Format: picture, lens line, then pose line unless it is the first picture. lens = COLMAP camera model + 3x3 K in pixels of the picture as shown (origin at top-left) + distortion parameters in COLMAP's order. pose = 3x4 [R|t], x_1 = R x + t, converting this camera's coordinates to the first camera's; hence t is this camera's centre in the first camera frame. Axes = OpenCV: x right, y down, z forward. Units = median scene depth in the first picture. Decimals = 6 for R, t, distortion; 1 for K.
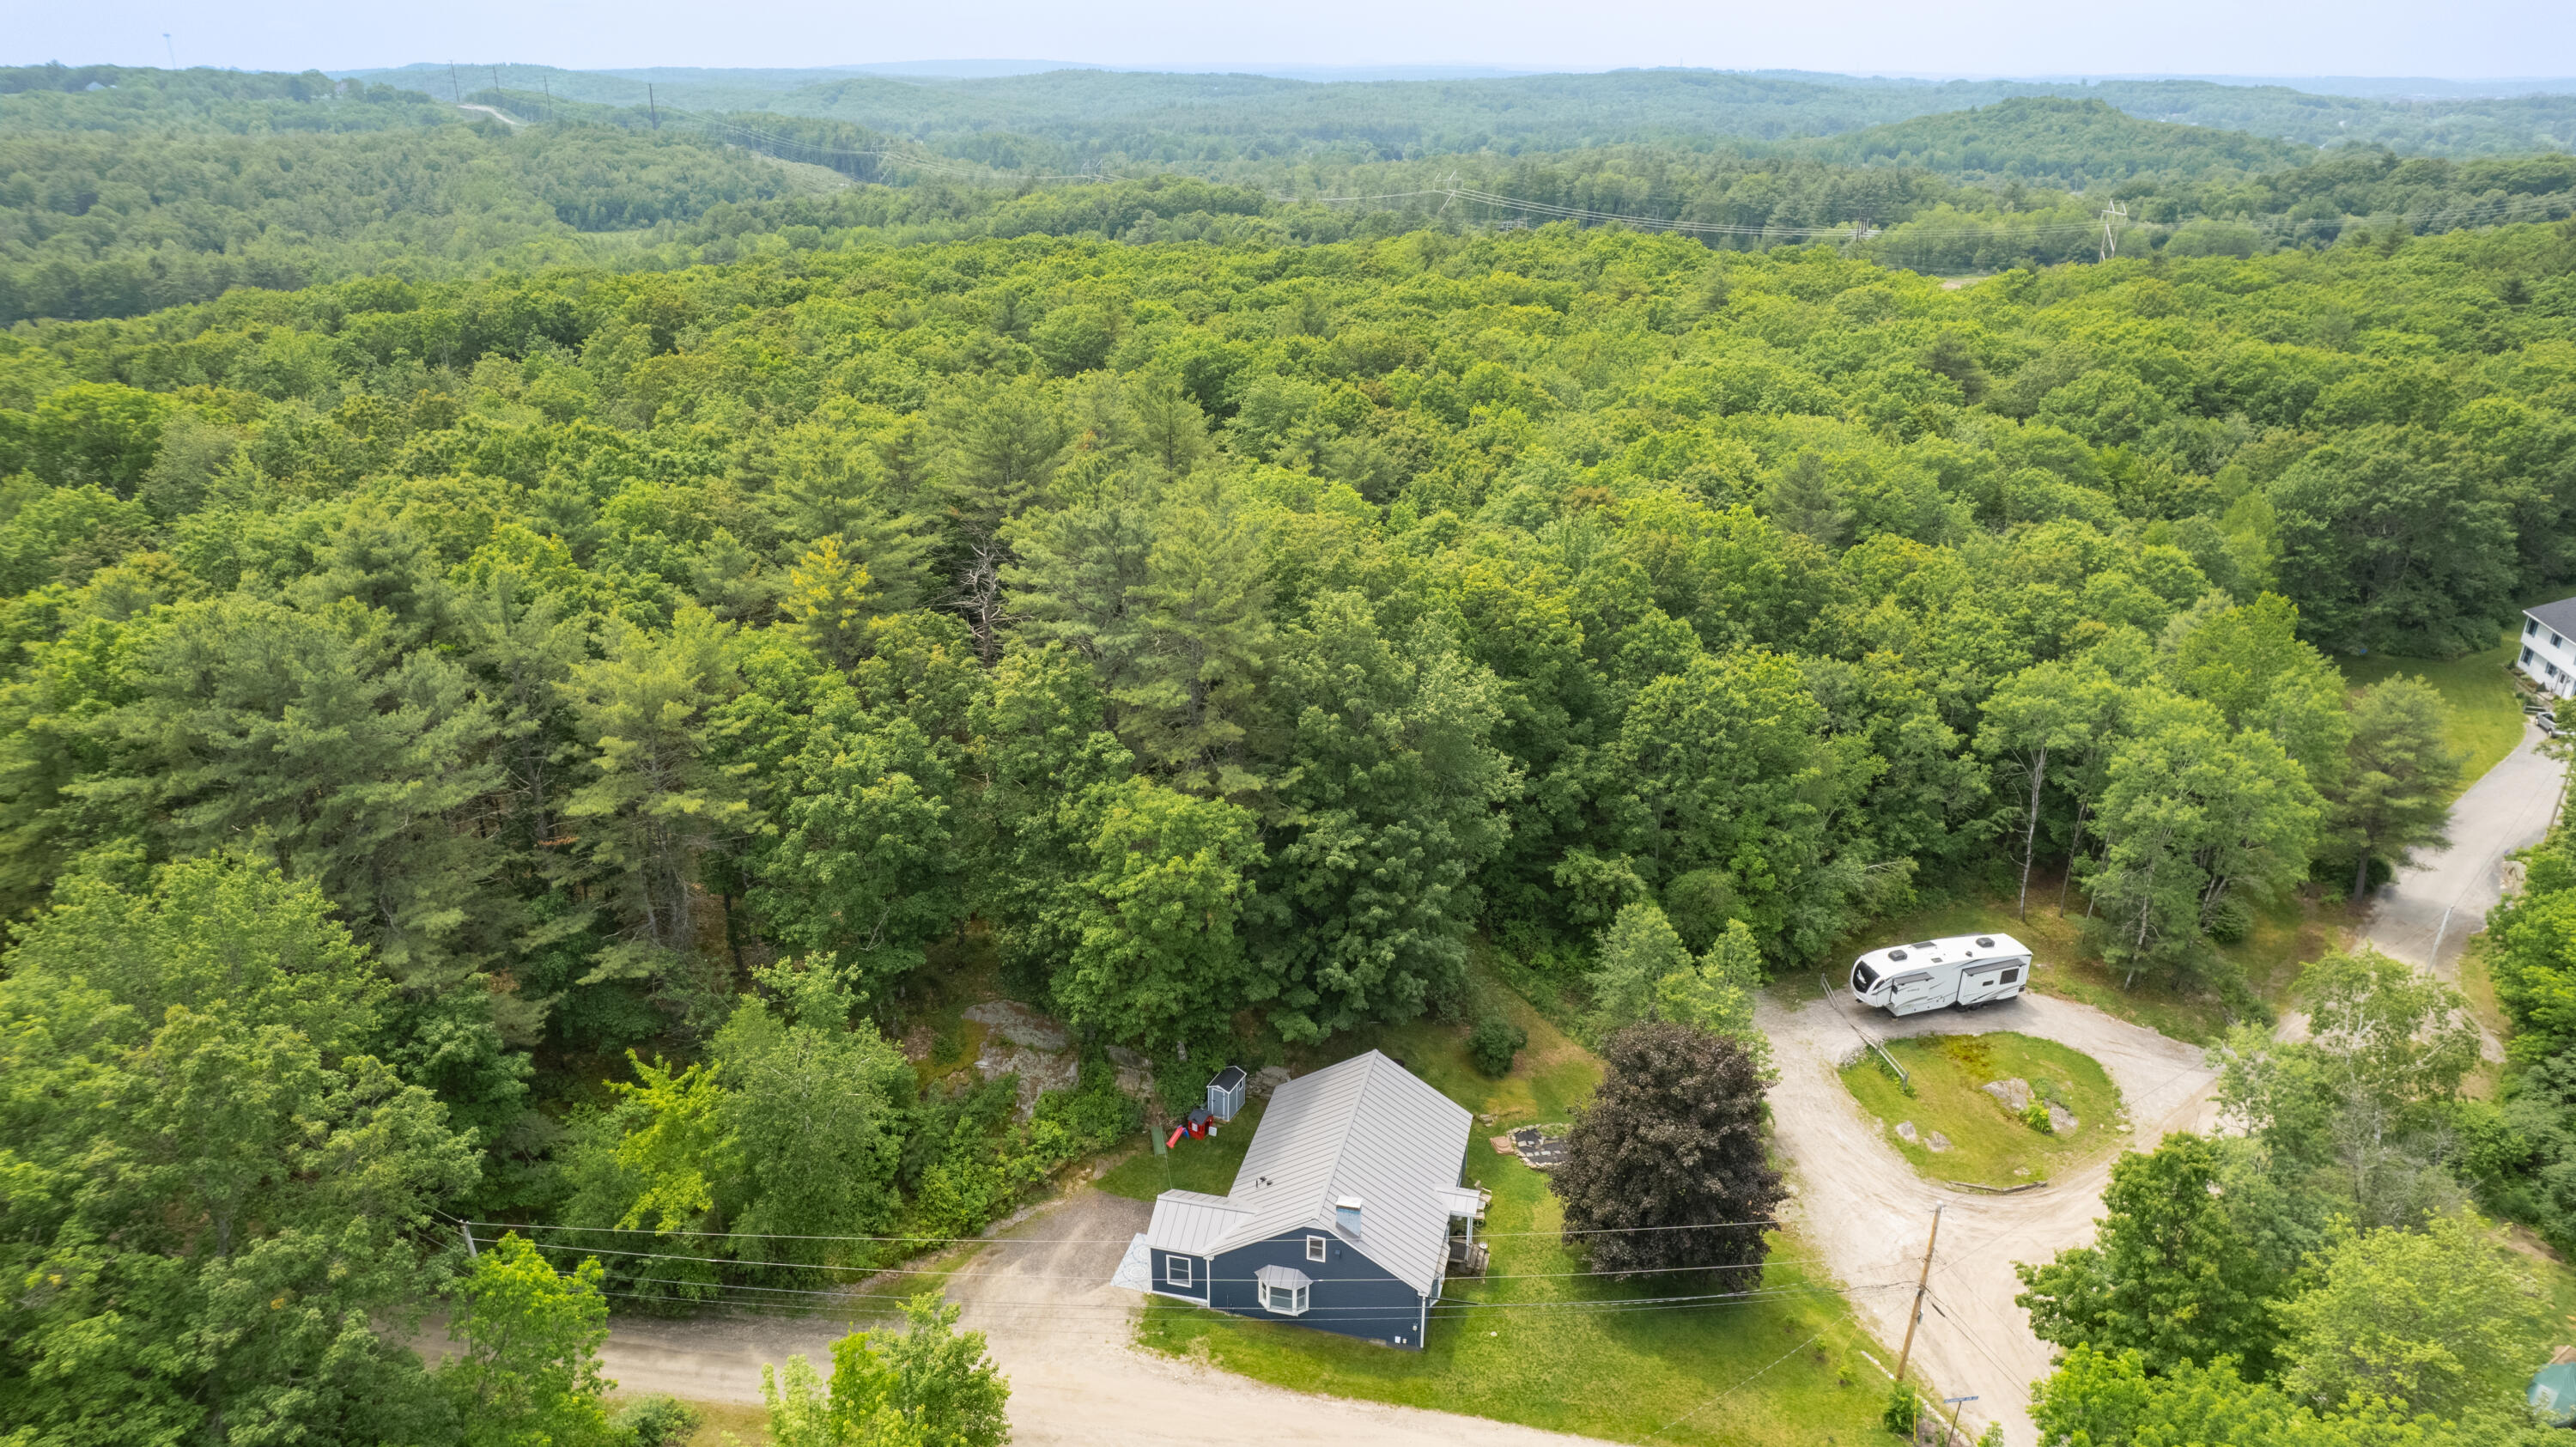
lens RADIAL K [[1644.1, 0, 1284.5], [0, 1644.1, 737.2], [0, 0, 1]] dist [-0.077839, 0.067186]
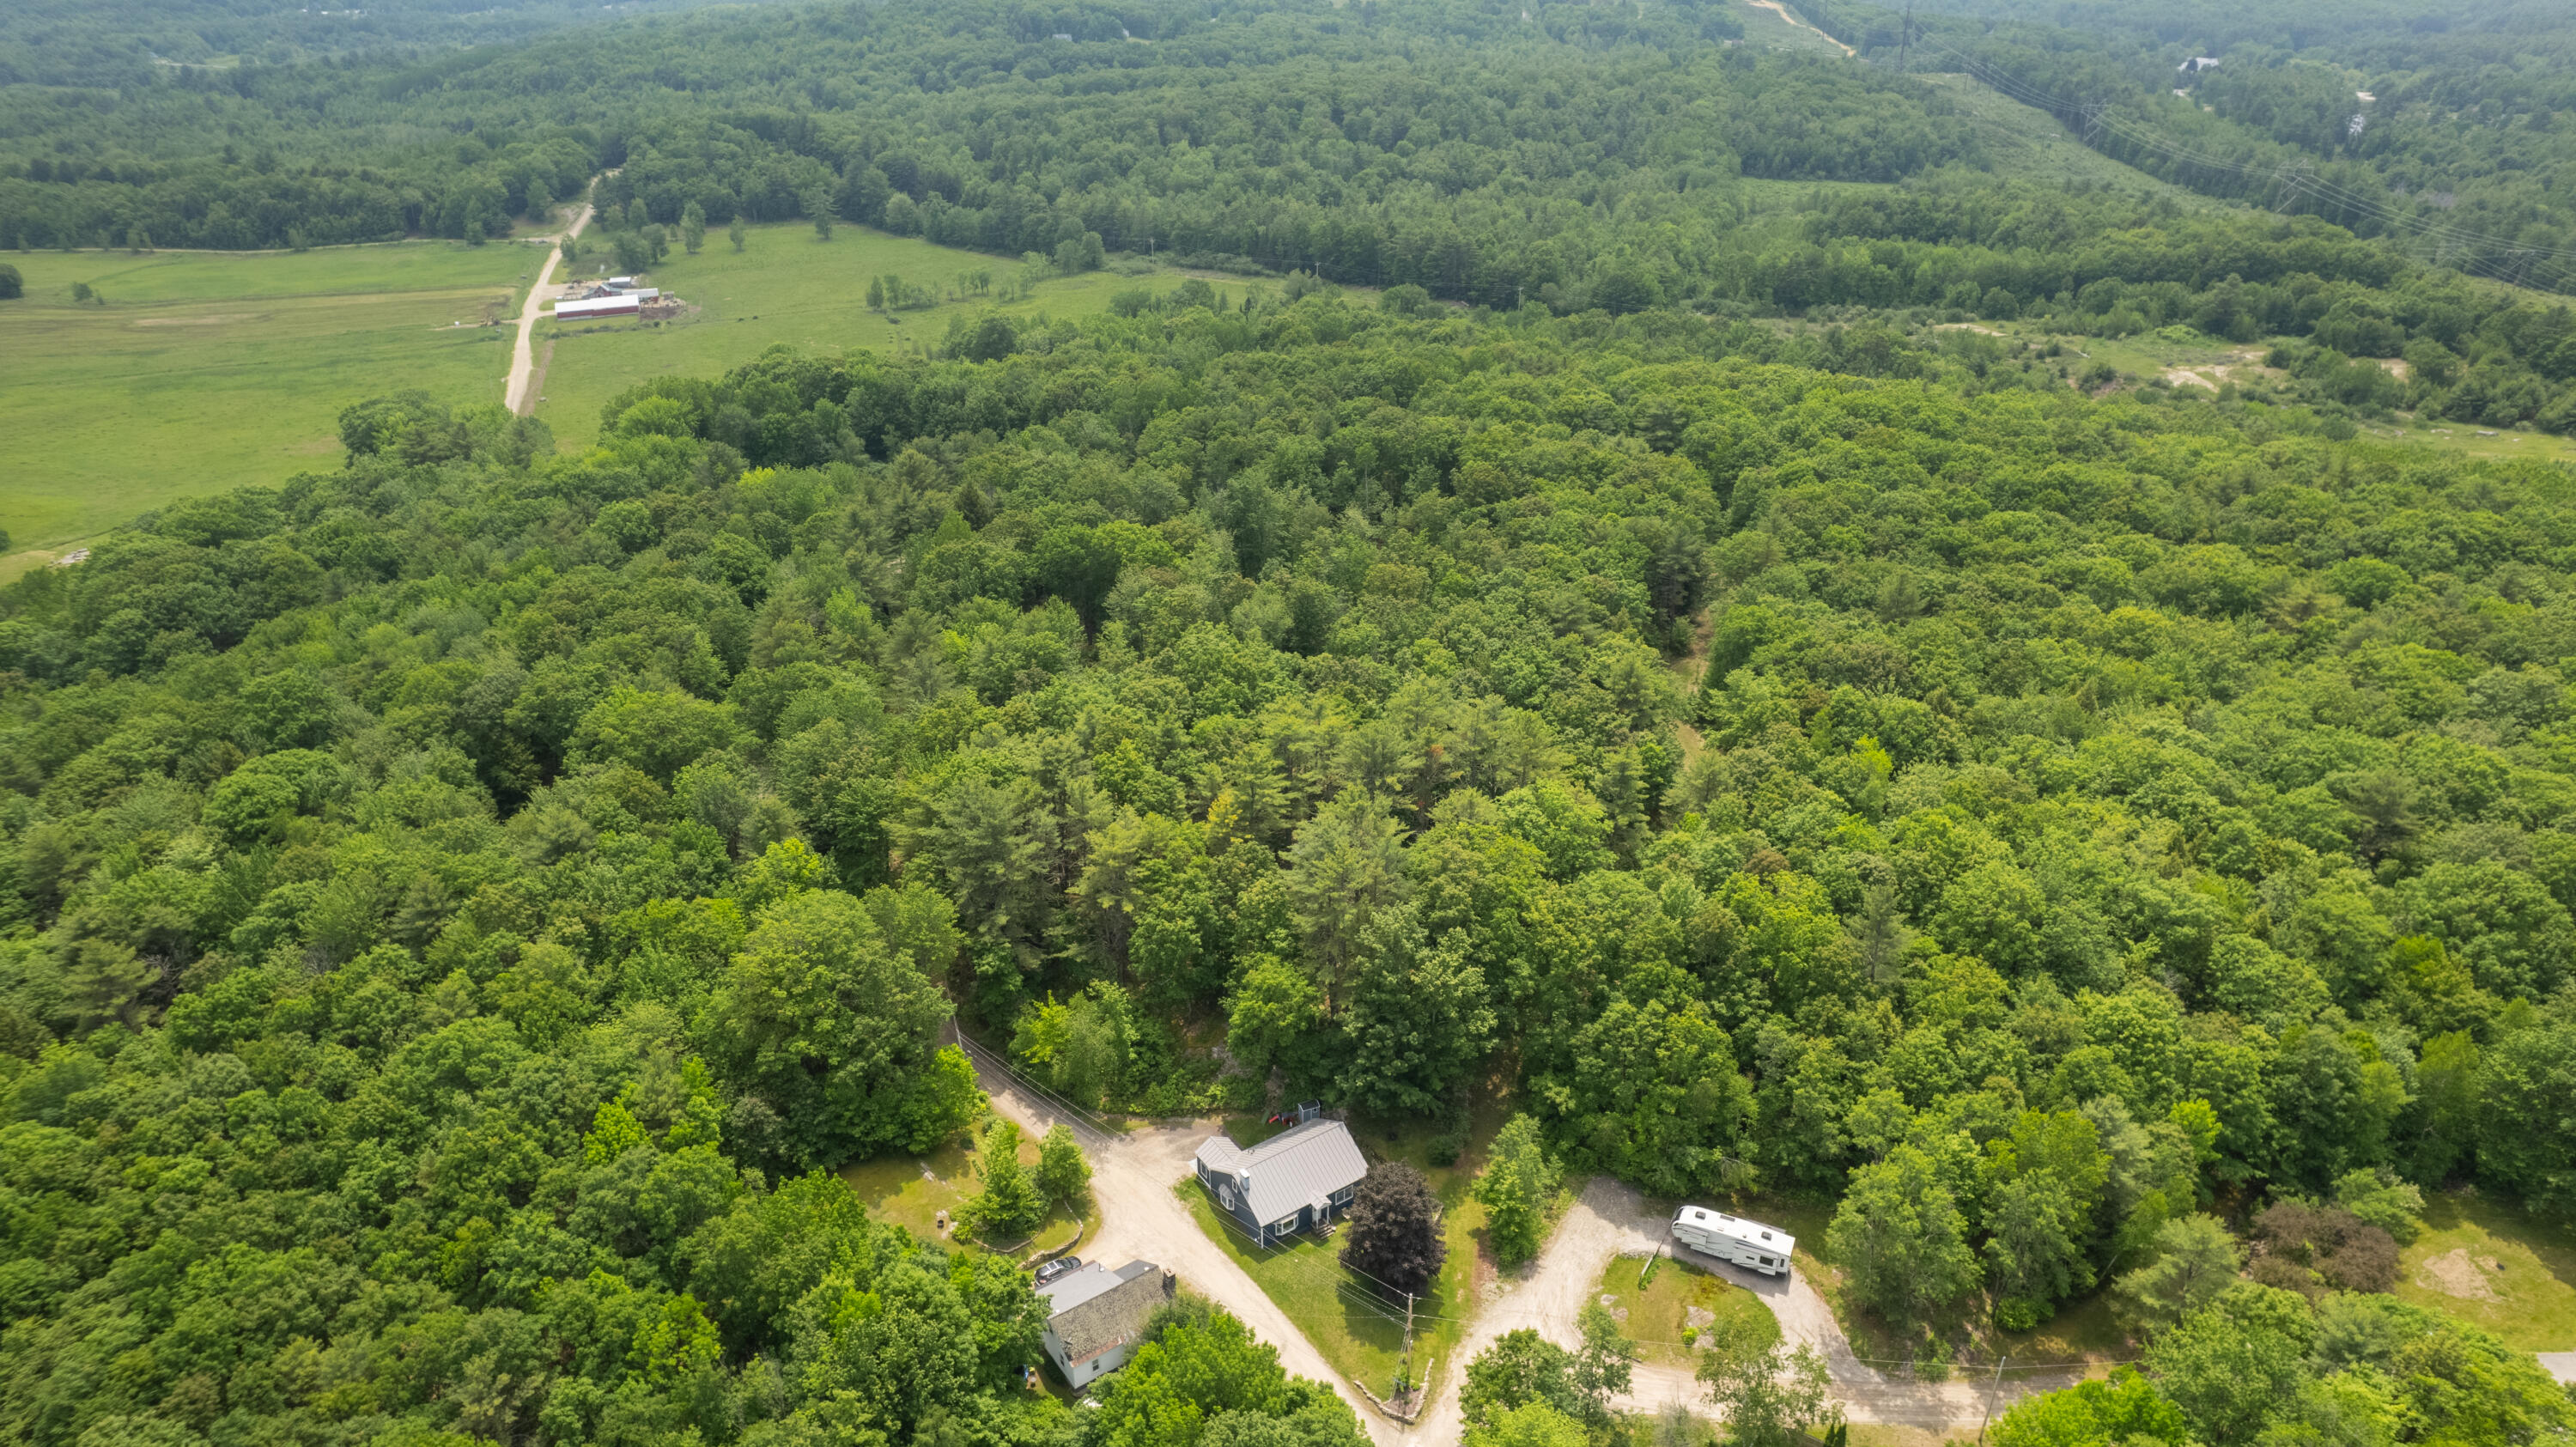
lens RADIAL K [[1644.1, 0, 1297.7], [0, 1644.1, 724.9], [0, 0, 1]] dist [-0.077839, 0.067186]
pose [[0.744499, 0.295728, -0.598554, 0.904378], [-0.246844, 0.954943, 0.164779, -0.504037], [0.620314, 0.025072, 0.783952, -0.545252]]
